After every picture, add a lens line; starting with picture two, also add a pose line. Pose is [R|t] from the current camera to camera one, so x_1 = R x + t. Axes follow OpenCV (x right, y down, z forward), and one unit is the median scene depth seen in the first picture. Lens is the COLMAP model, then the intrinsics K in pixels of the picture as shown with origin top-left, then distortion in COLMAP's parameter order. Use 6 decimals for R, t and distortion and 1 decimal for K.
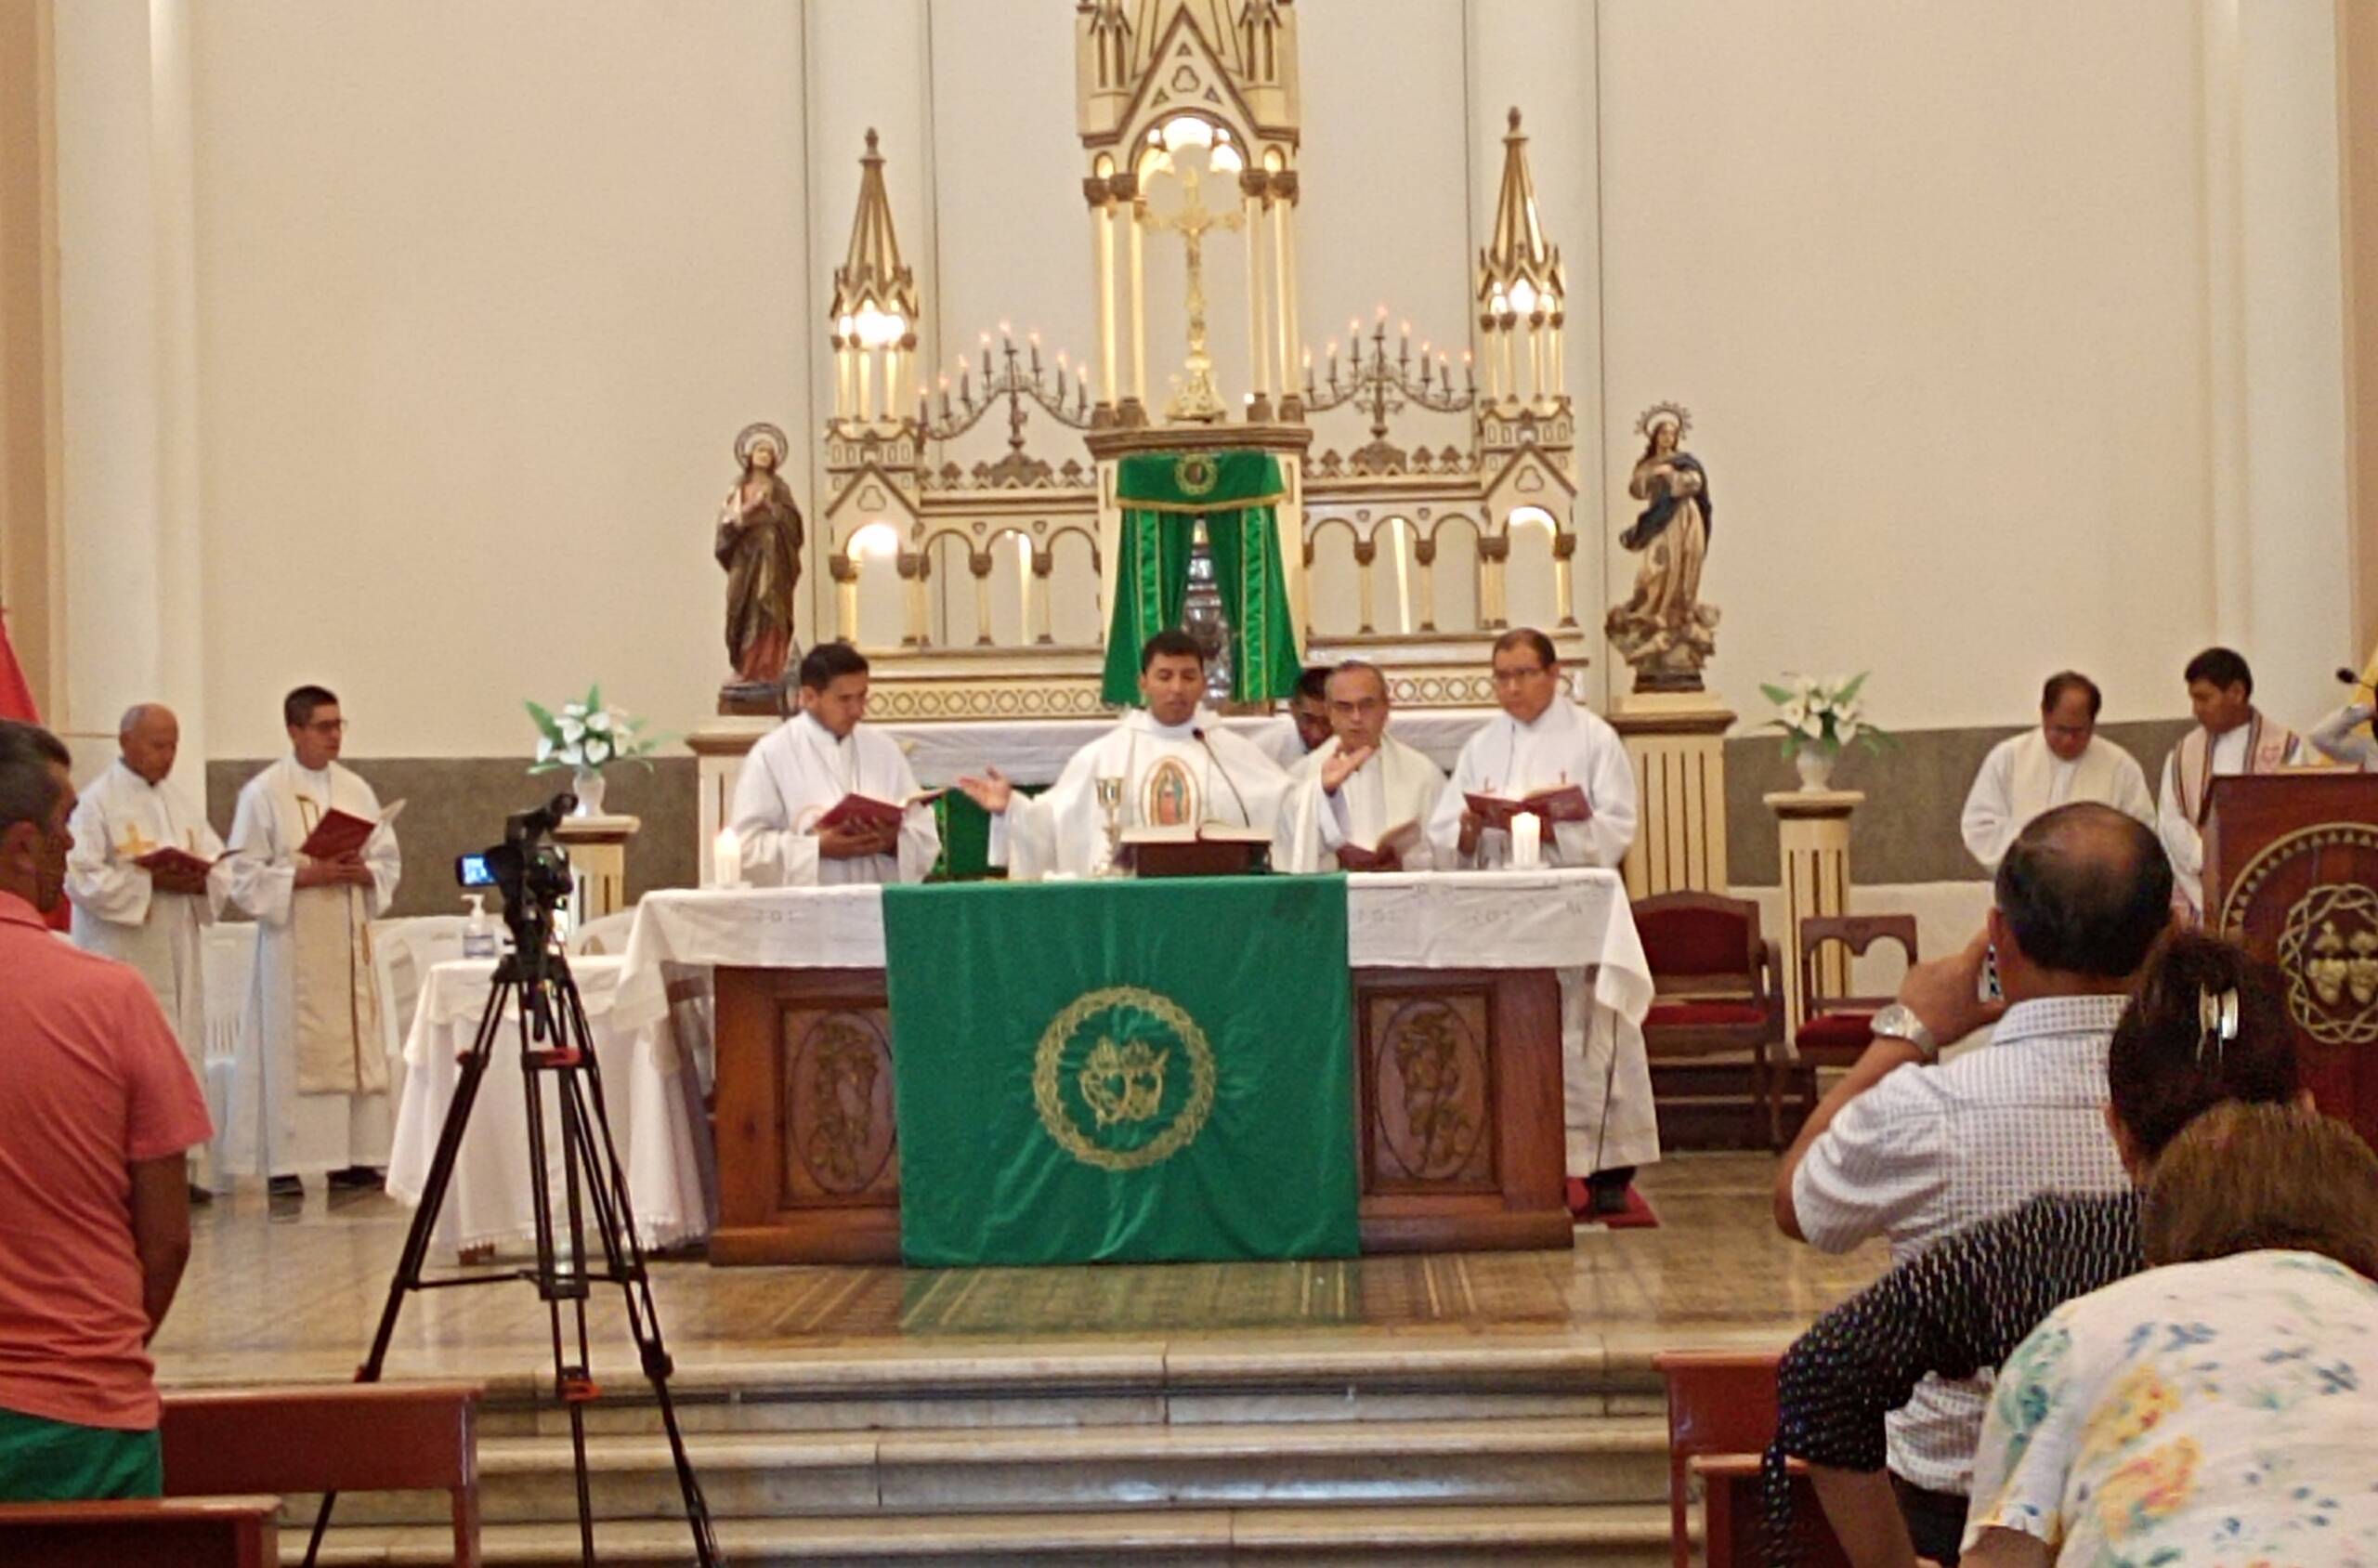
lens RADIAL K [[5732.0, 0, 1189.0], [0, 5732.0, 784.0], [0, 0, 1]] dist [0.033633, 0.135180]
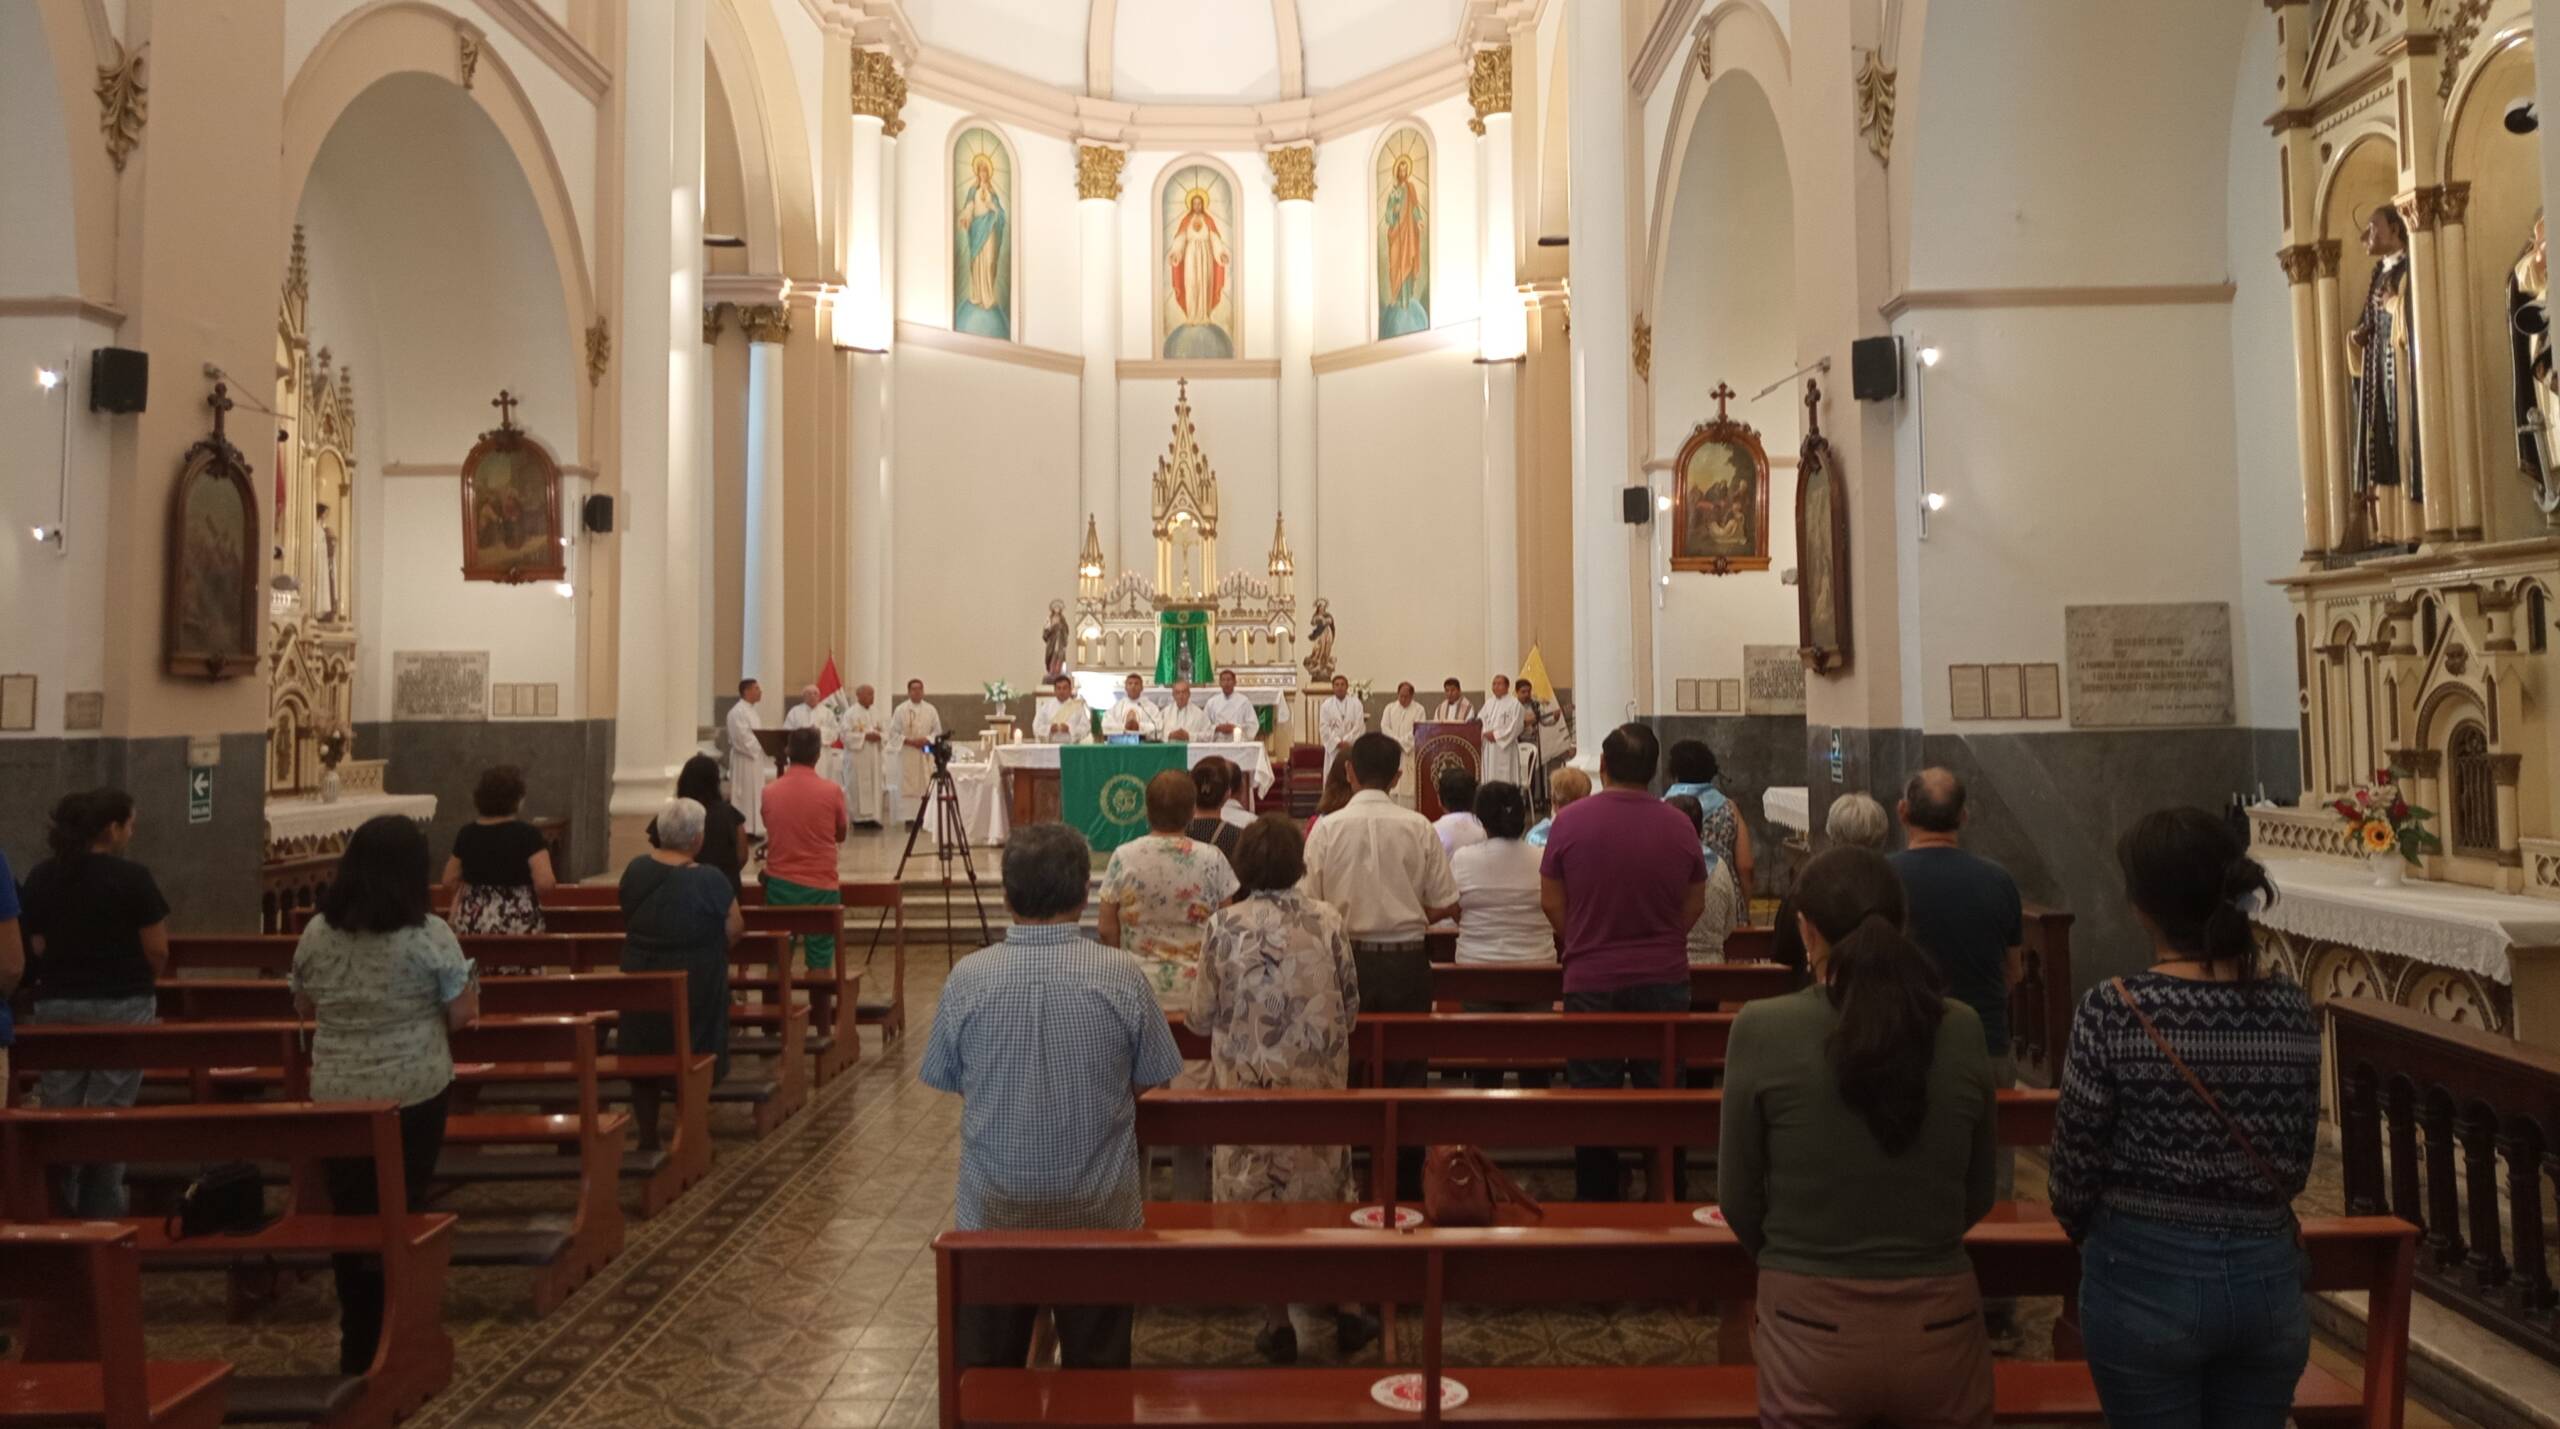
lens RADIAL K [[1938.0, 0, 1285.6], [0, 1938.0, 599.8], [0, 0, 1]] dist [0.083437, -0.127227]
pose [[0.999812, 0.014855, 0.012492, 0.049067], [-0.014309, 0.998985, -0.042720, -0.016241], [-0.013113, 0.042533, 0.999009, -0.160655]]
